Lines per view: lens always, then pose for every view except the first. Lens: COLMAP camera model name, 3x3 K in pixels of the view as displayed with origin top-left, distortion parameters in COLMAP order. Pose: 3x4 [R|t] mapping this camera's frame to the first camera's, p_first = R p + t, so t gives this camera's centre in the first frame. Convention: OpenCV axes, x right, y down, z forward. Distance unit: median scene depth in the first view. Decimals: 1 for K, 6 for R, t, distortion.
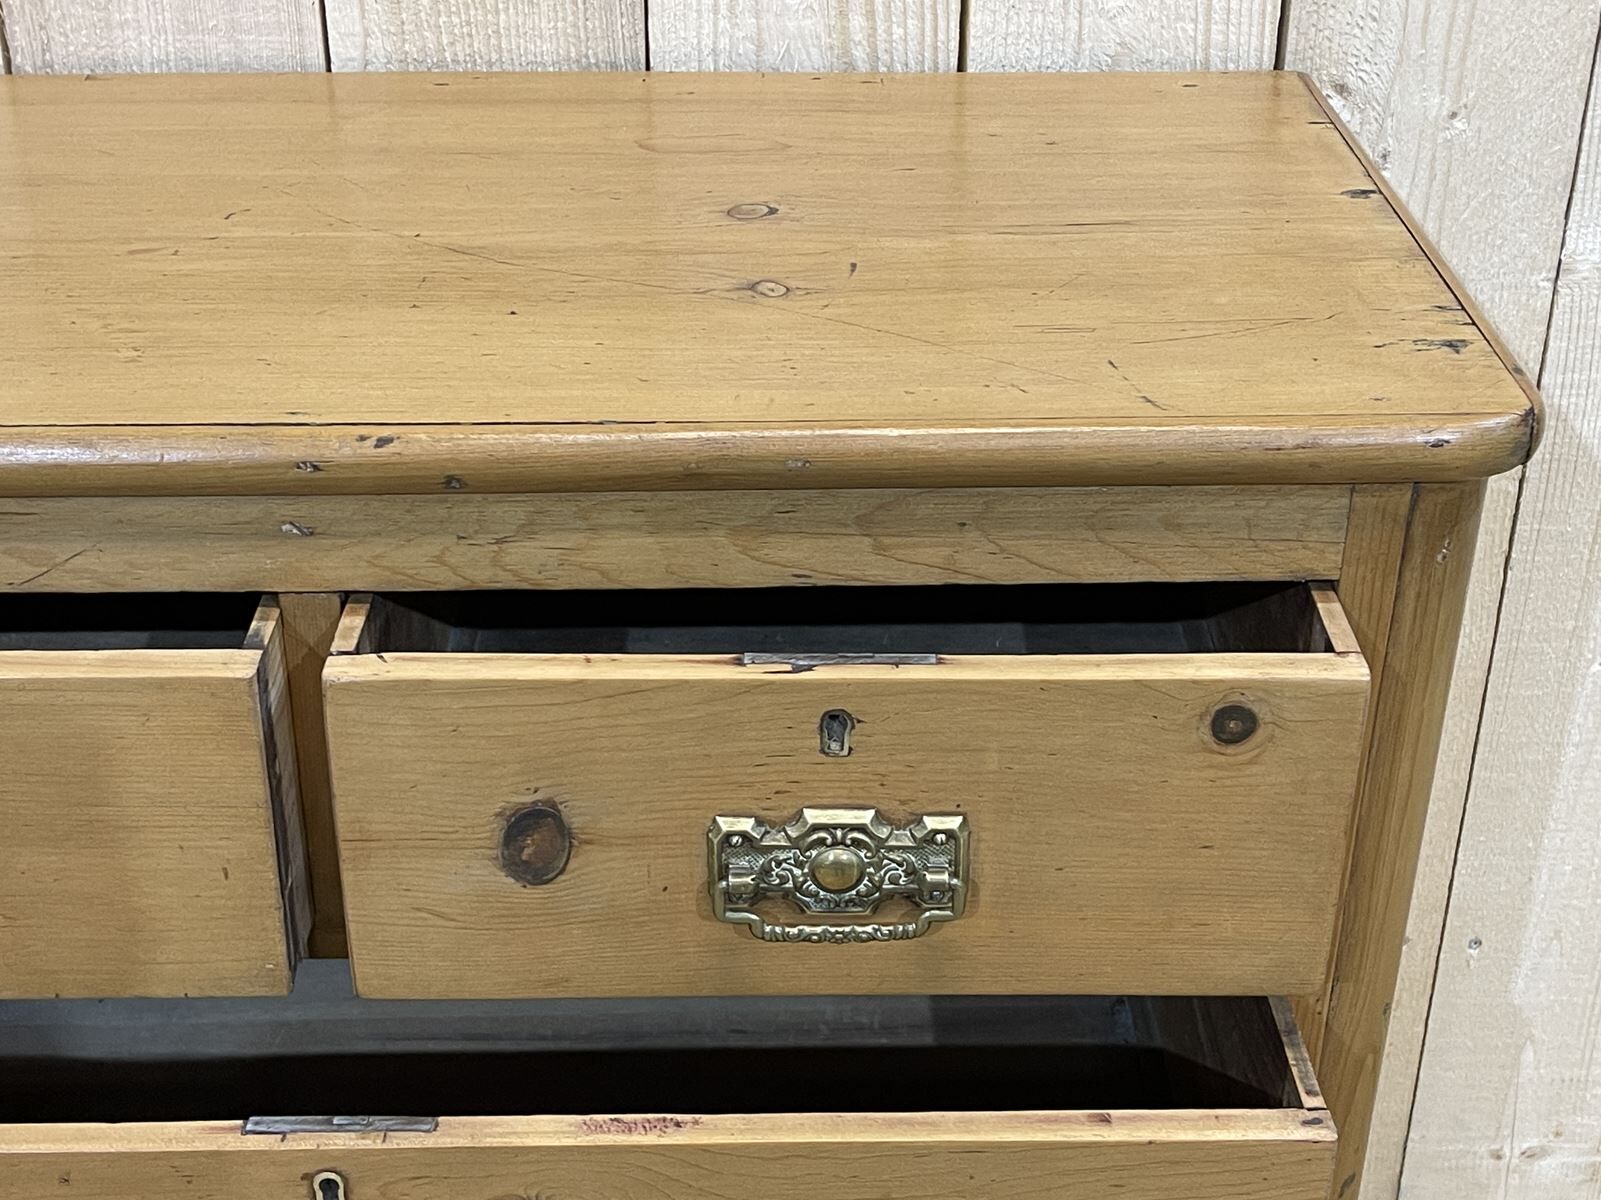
lens RADIAL K [[2335.9, 0, 825.0], [0, 2335.9, 603.6], [0, 0, 1]] dist [0.058859, 0.000000]
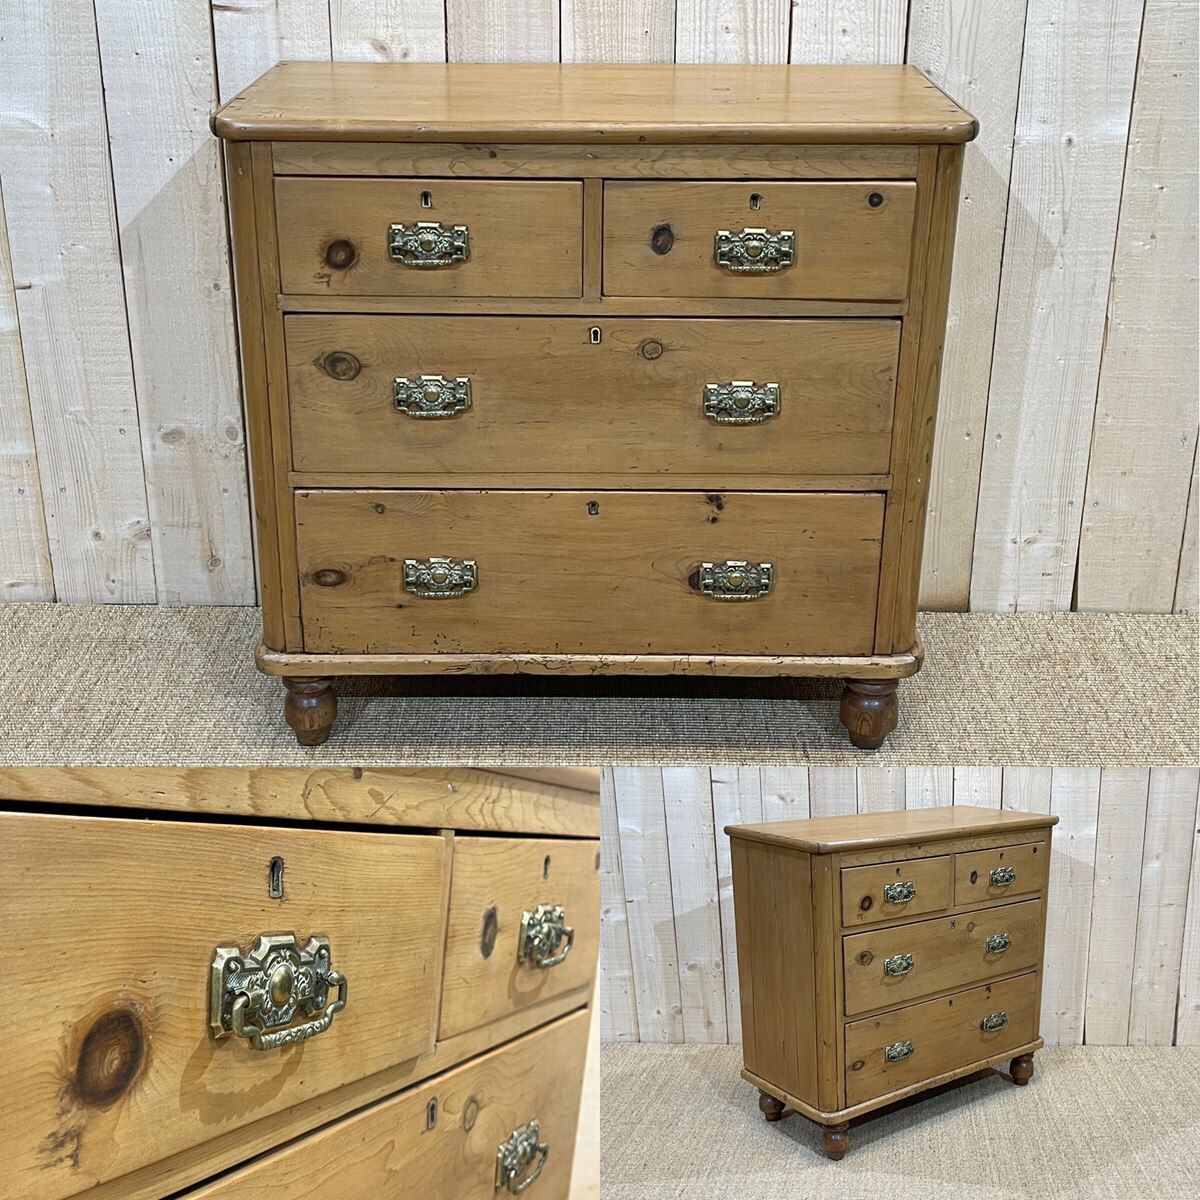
lens RADIAL K [[1579.7, 0, 601.1], [0, 1579.7, 380.1], [0, 0, 1]] dist [0.044194, 0.000000]
pose [[0.999304, 0.009497, -0.036066, -0.120081], [-0.015152, 0.987010, -0.159940, 0.576582], [0.034078, 0.160375, 0.986468, -1.026168]]
